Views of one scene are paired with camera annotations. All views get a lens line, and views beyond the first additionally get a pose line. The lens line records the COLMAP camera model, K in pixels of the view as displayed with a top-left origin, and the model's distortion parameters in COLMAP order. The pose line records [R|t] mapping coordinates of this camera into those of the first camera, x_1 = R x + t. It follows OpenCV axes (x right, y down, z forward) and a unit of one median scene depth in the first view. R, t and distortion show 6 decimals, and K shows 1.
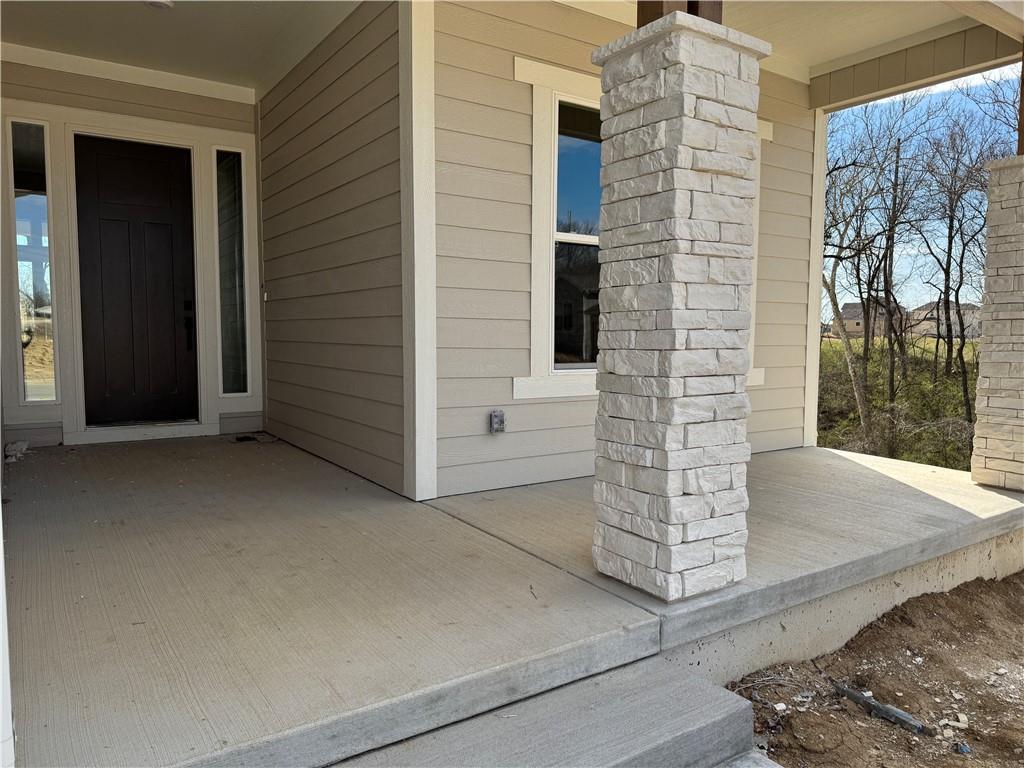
lens RADIAL K [[713.8, 0, 511.7], [0, 713.8, 387.1], [0, 0, 1]] dist [0.103069, -0.127917]
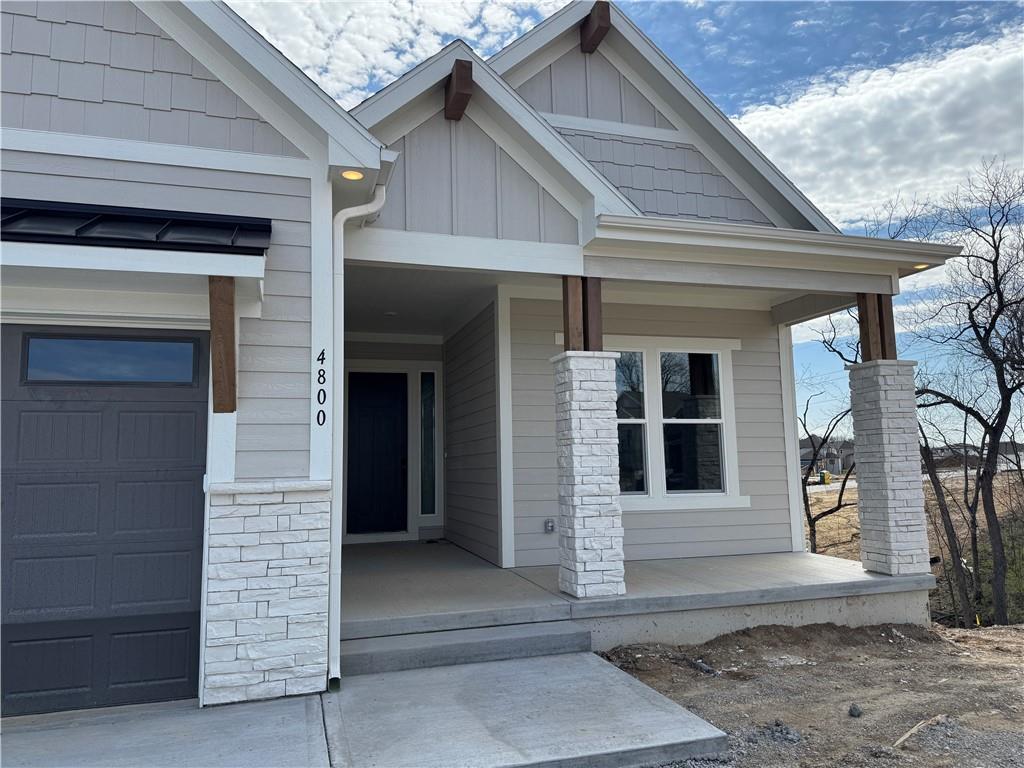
lens RADIAL K [[713.8, 0, 511.7], [0, 713.8, 387.1], [0, 0, 1]] dist [0.103069, -0.127917]
pose [[0.955732, -0.054517, -0.289144, 0.672284], [-0.000122, 0.982612, -0.185670, 0.064528], [0.294238, 0.177487, 0.939107, -1.229009]]
